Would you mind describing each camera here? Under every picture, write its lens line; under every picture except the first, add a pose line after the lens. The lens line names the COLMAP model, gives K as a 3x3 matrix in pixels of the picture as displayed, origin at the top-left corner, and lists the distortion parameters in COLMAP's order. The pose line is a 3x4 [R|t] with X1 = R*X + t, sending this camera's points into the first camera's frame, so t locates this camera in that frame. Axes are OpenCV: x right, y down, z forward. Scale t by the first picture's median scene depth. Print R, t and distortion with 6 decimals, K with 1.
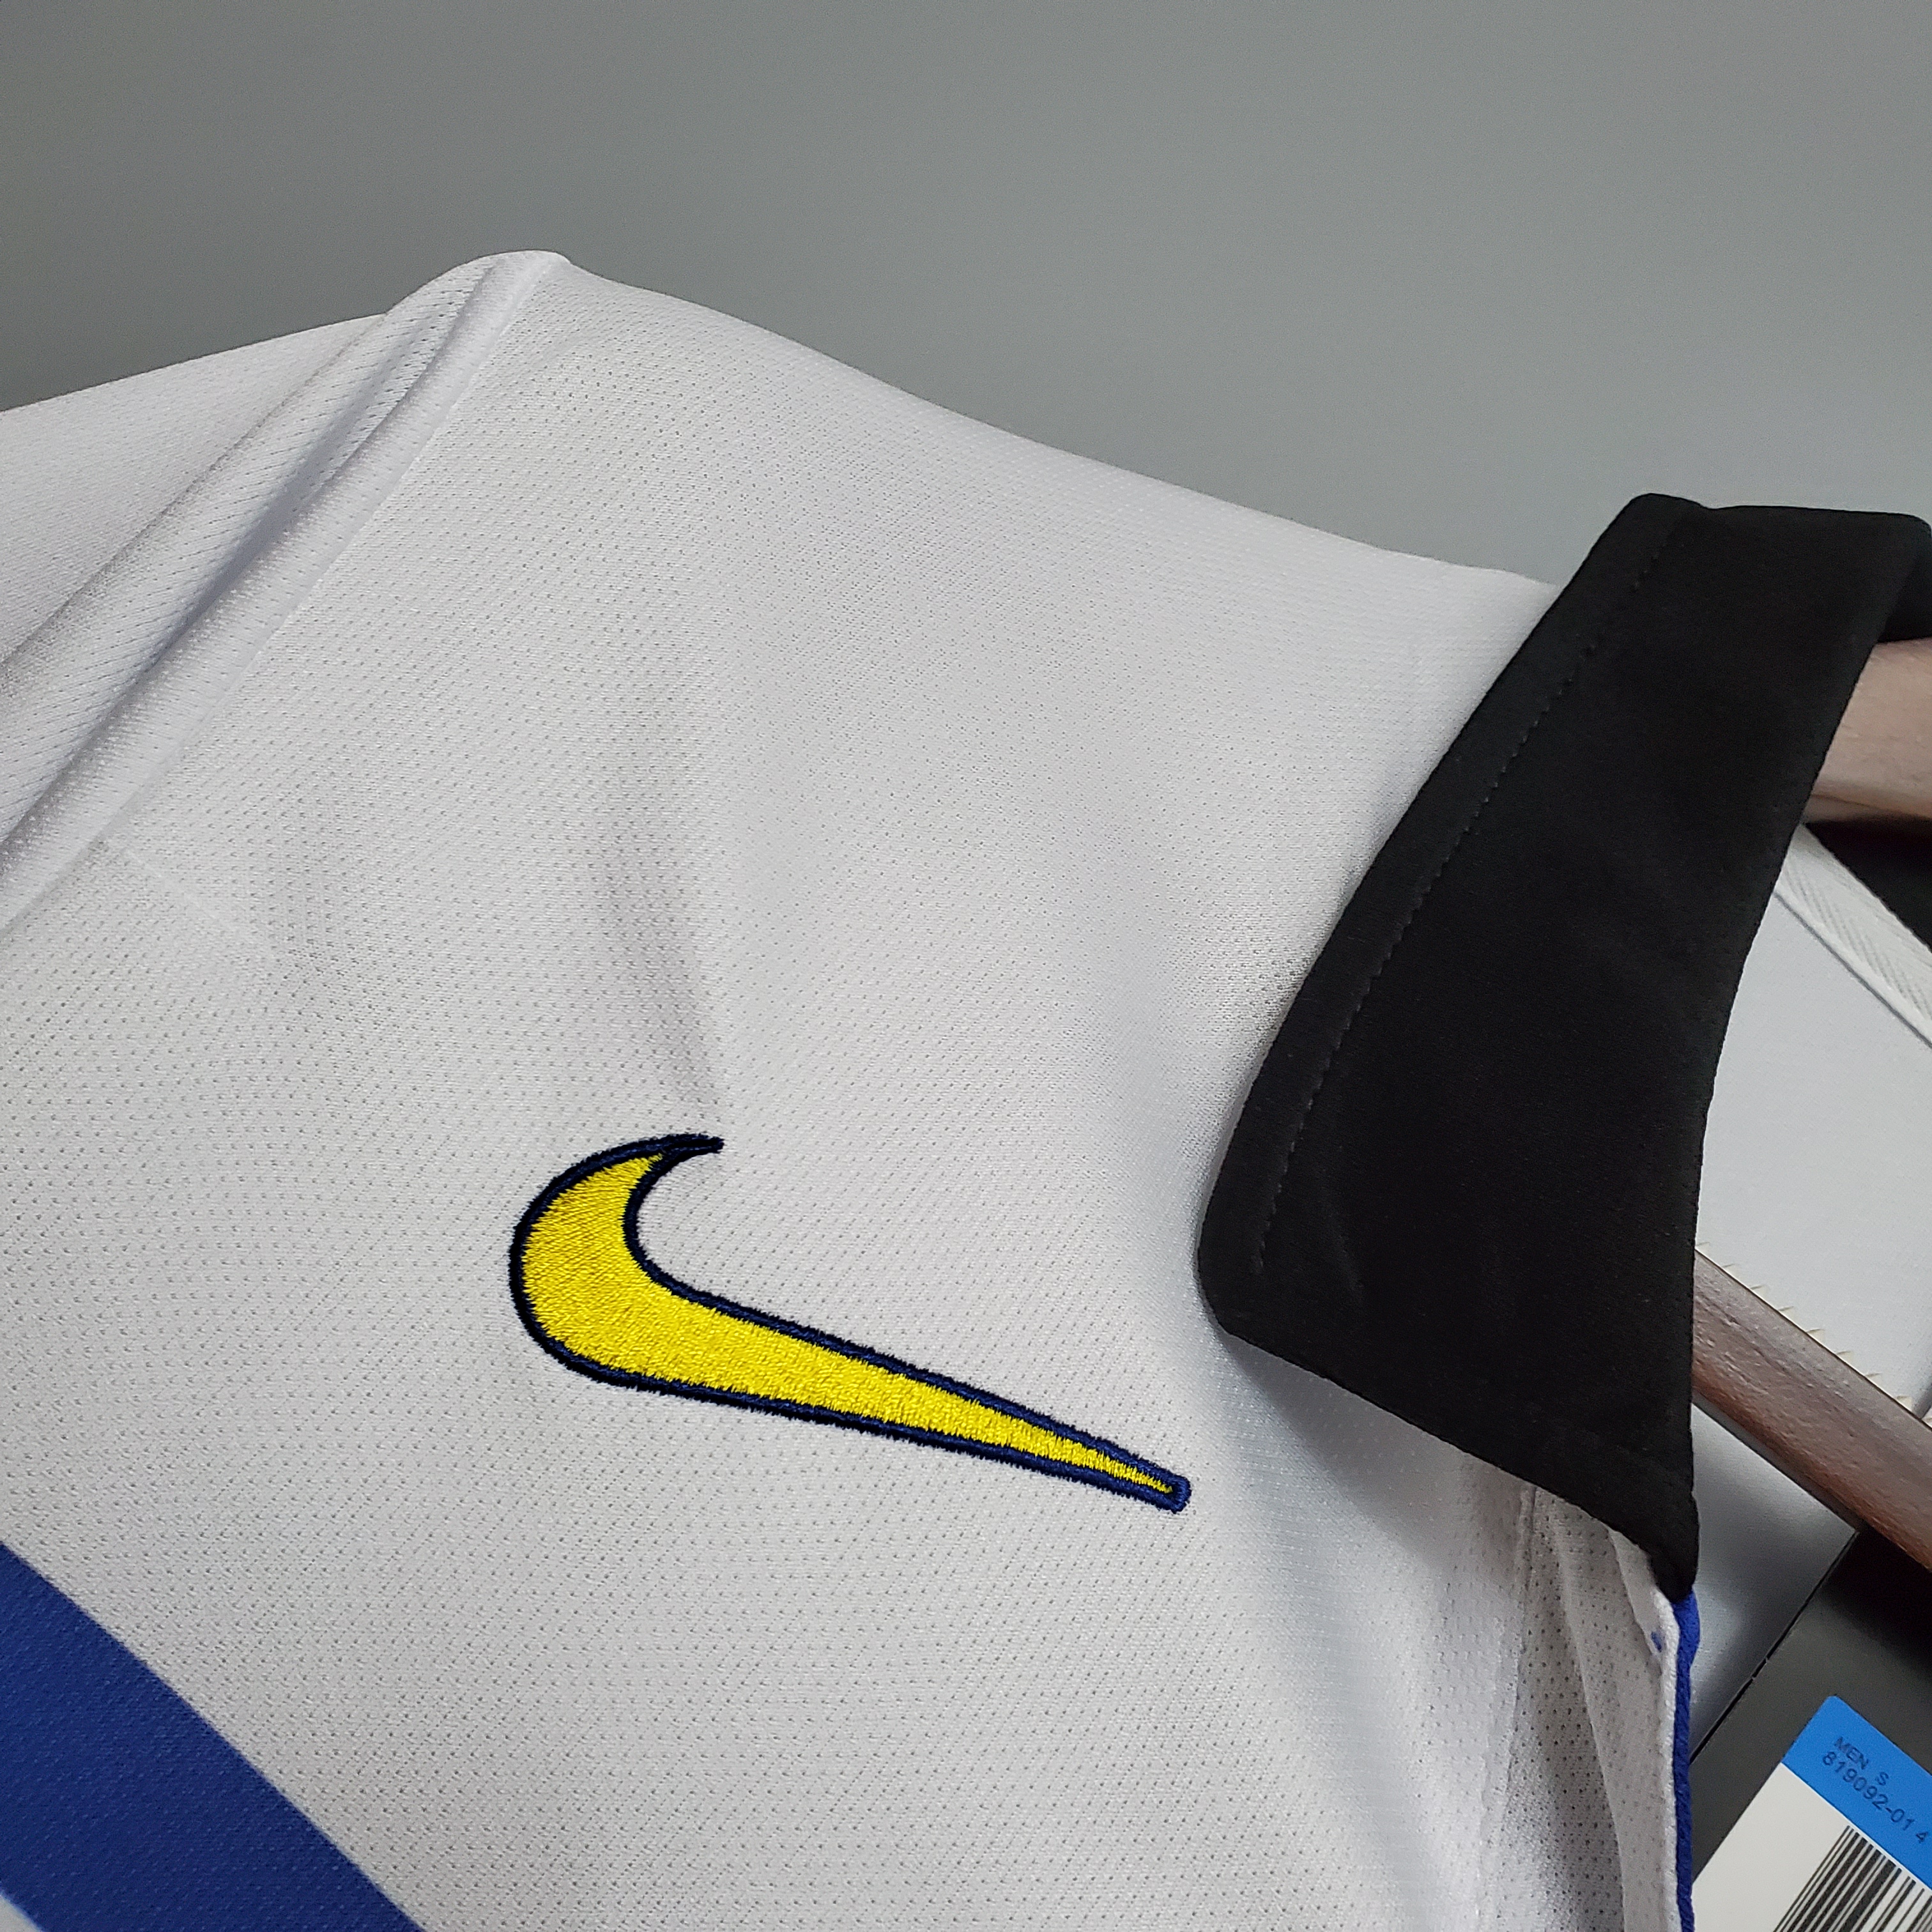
lens RADIAL K [[2040.6, 0, 958.5], [0, 2040.6, 935.4], [0, 0, 1]] dist [0.084049, -0.273764]
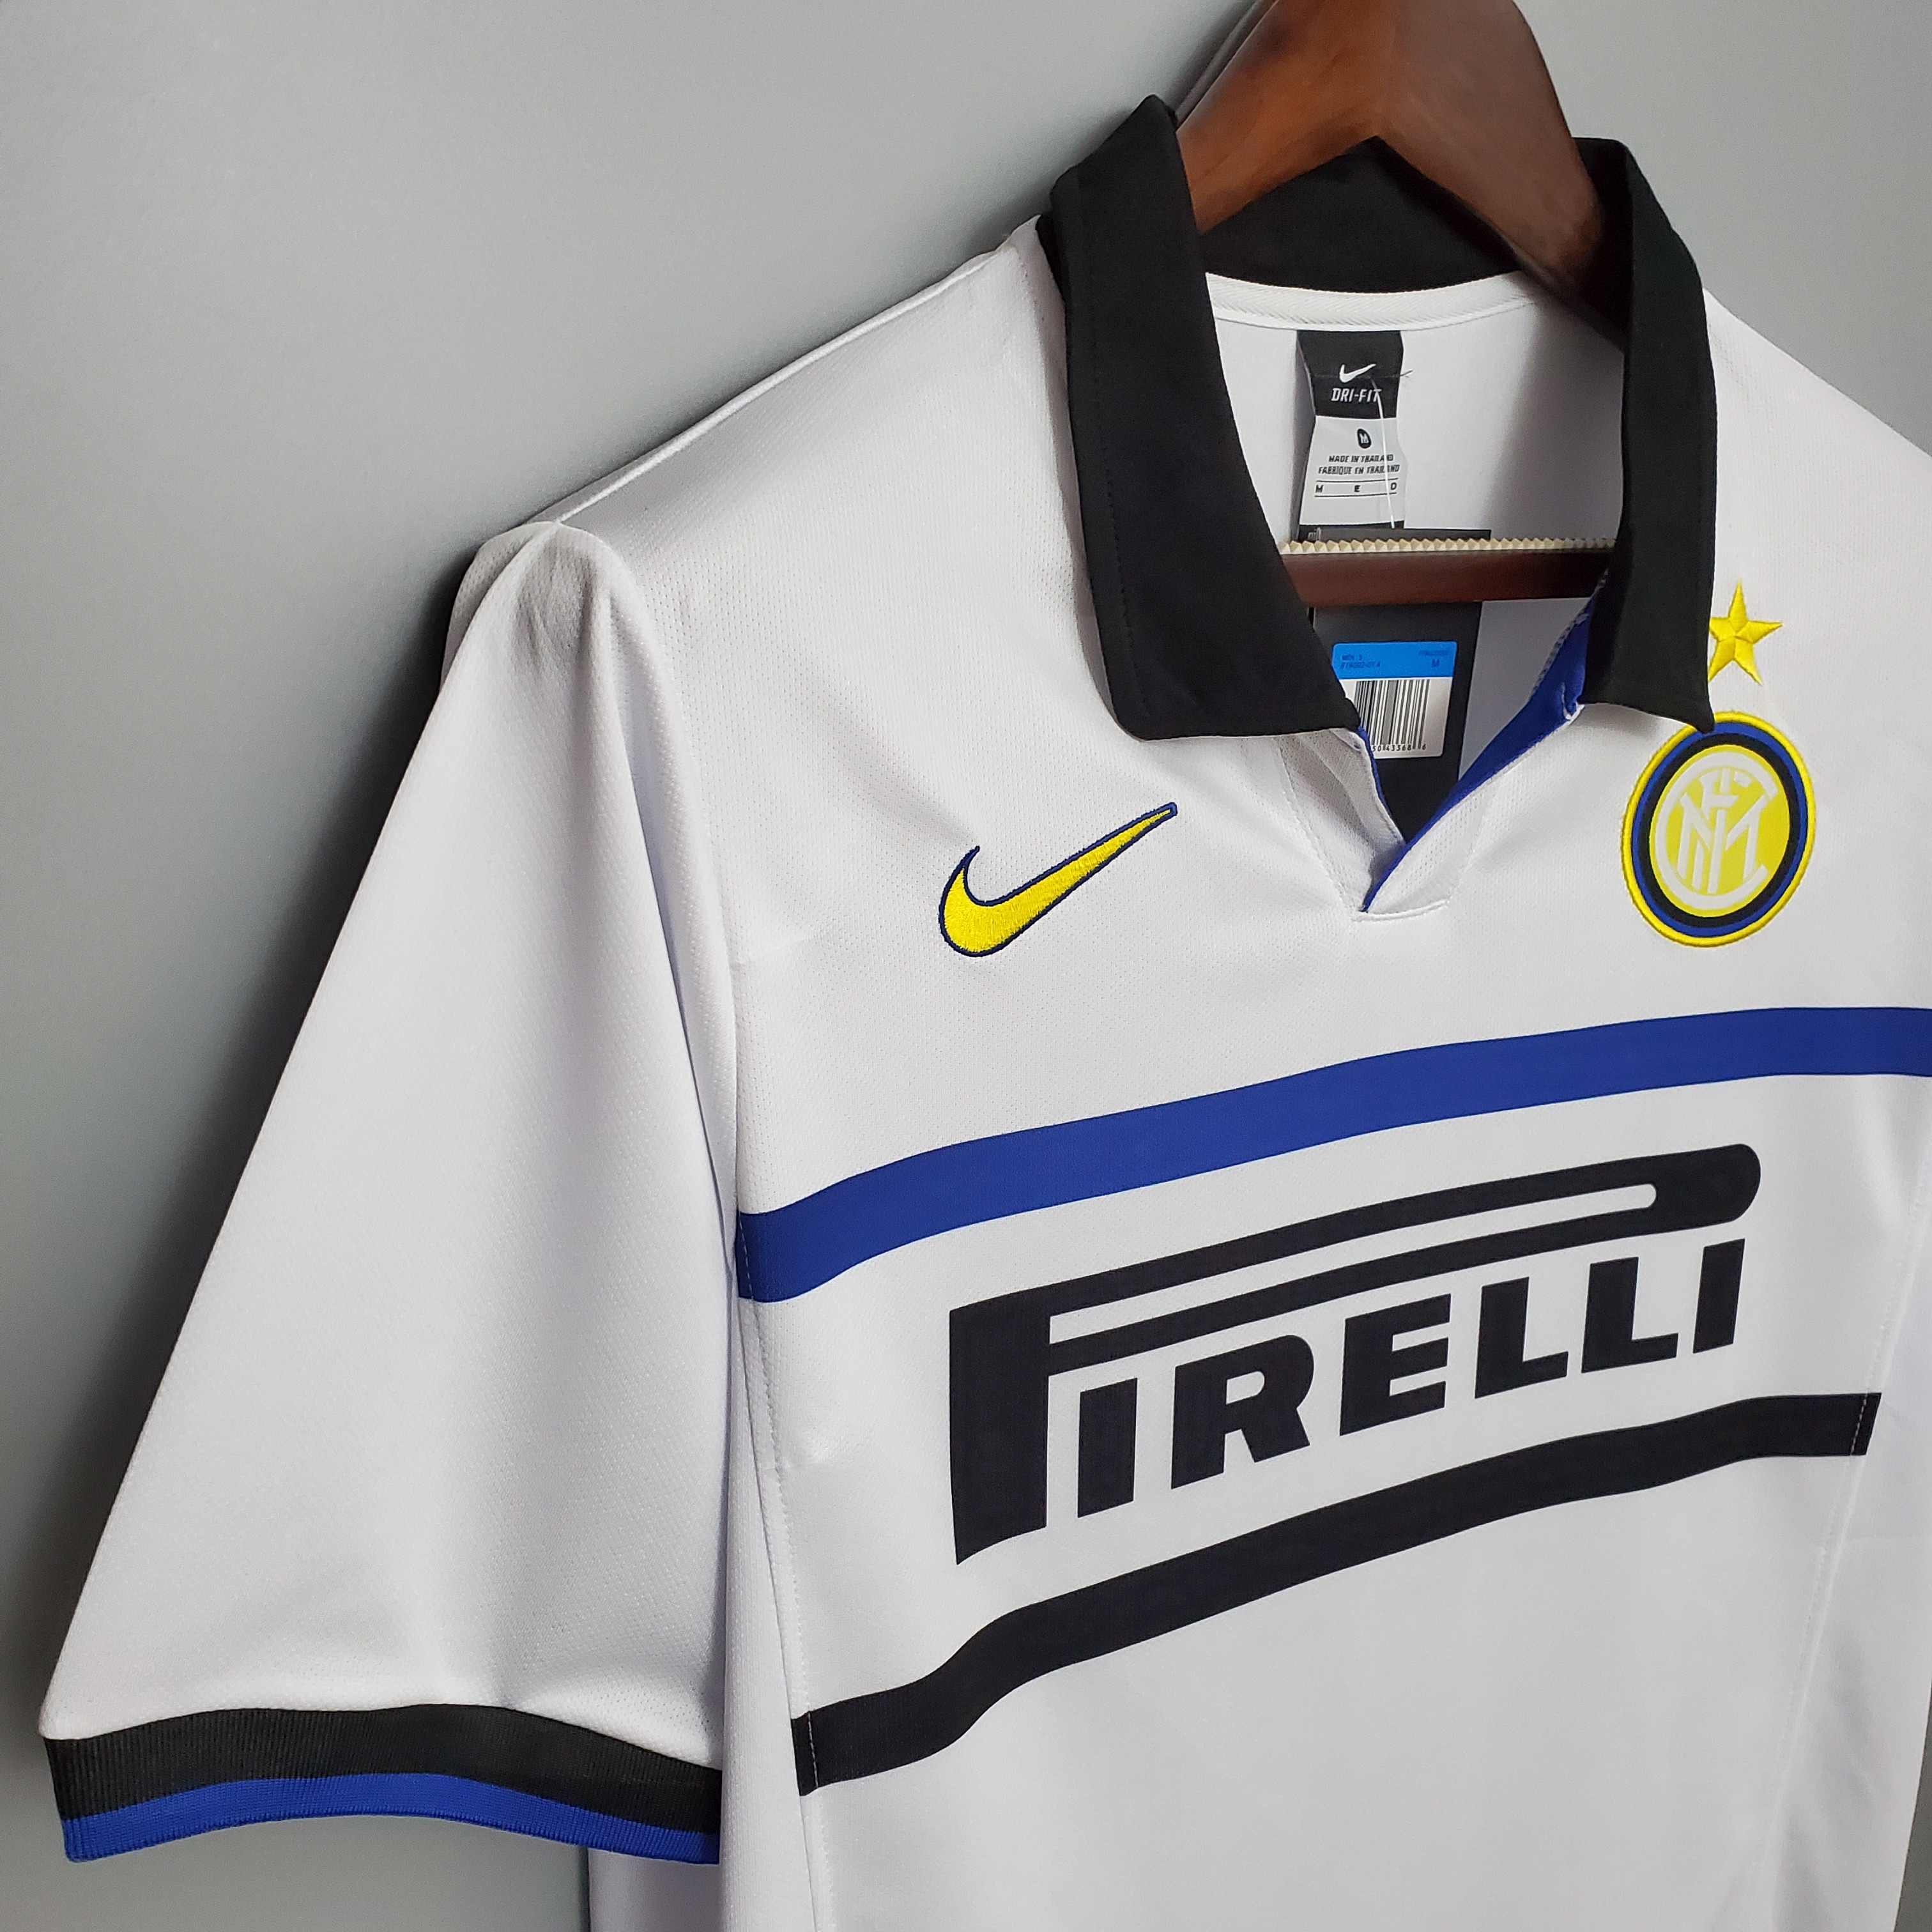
lens RADIAL K [[2040.6, 0, 958.5], [0, 2040.6, 935.4], [0, 0, 1]] dist [0.084049, -0.273764]
pose [[0.691350, -0.698092, 0.186287, -0.630359], [0.365633, 0.560409, 0.743138, -1.550297], [-0.623176, -0.445655, 0.642685, -0.479682]]
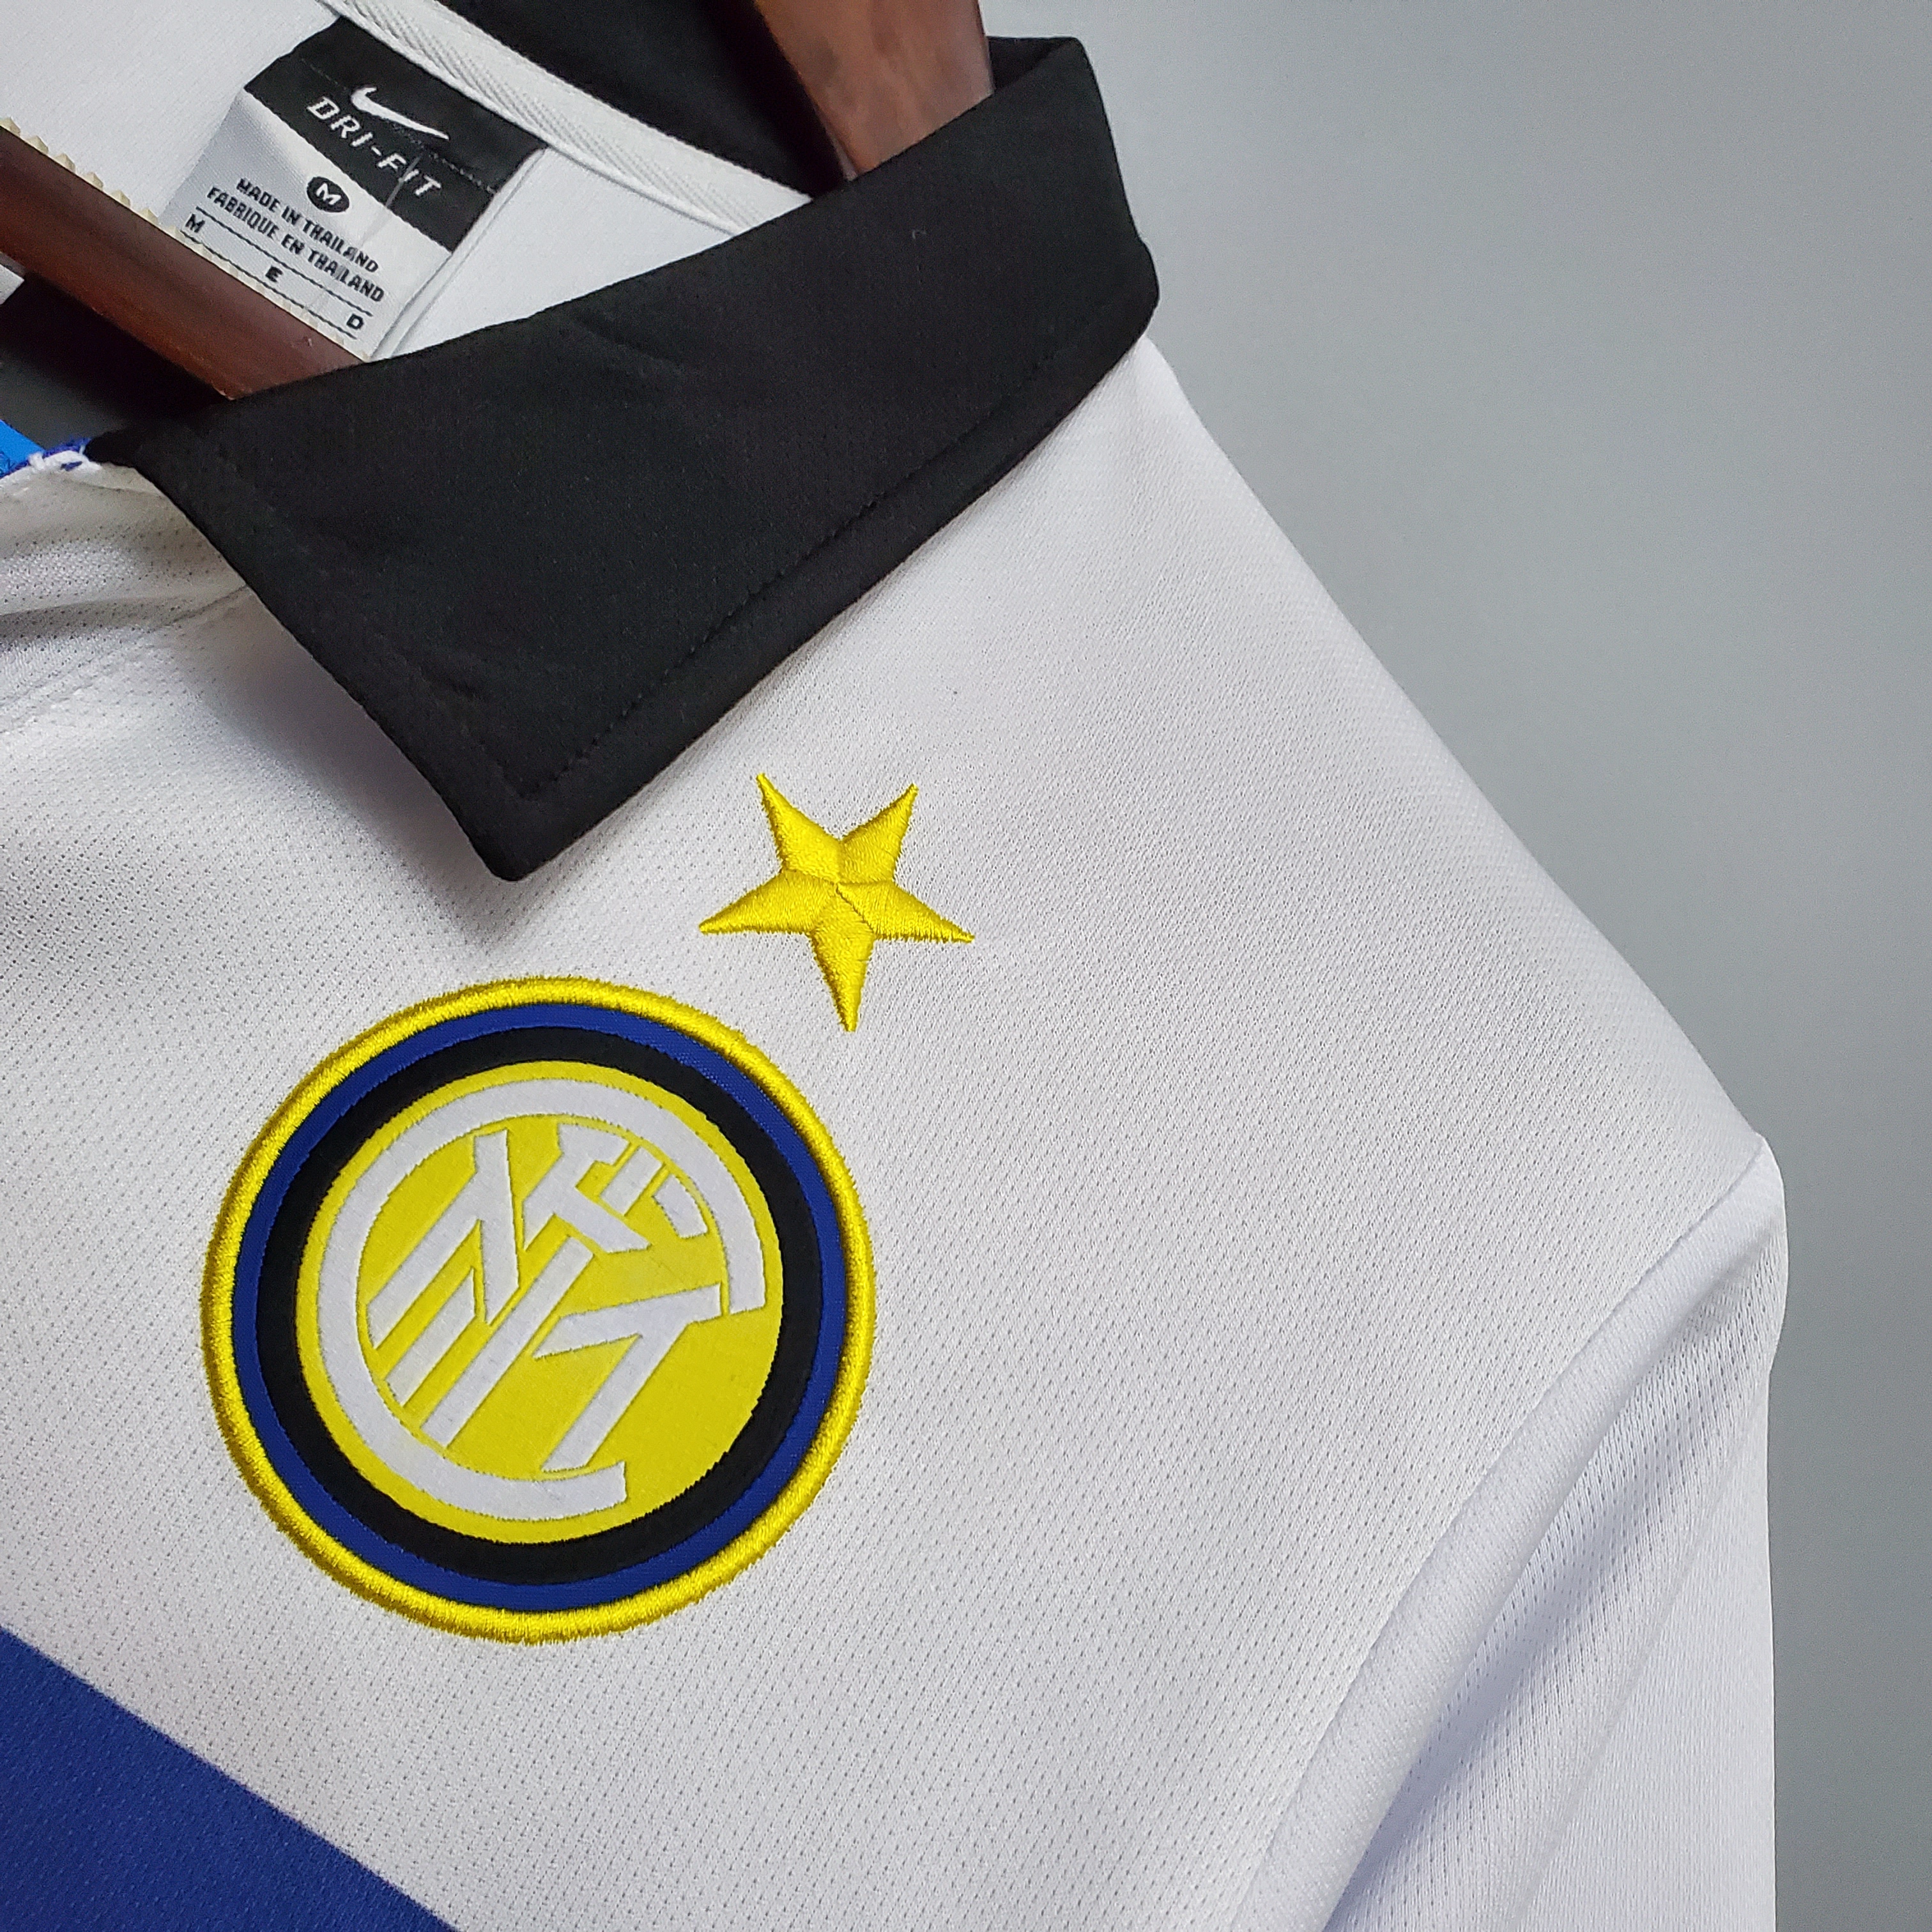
lens RADIAL K [[2040.6, 0, 958.5], [0, 2040.6, 935.4], [0, 0, 1]] dist [0.084049, -0.273764]
pose [[0.967242, -0.109047, 0.229241, 0.732546], [0.072192, 0.983909, 0.163435, 0.568639], [-0.243374, -0.141532, 0.959551, -0.253800]]
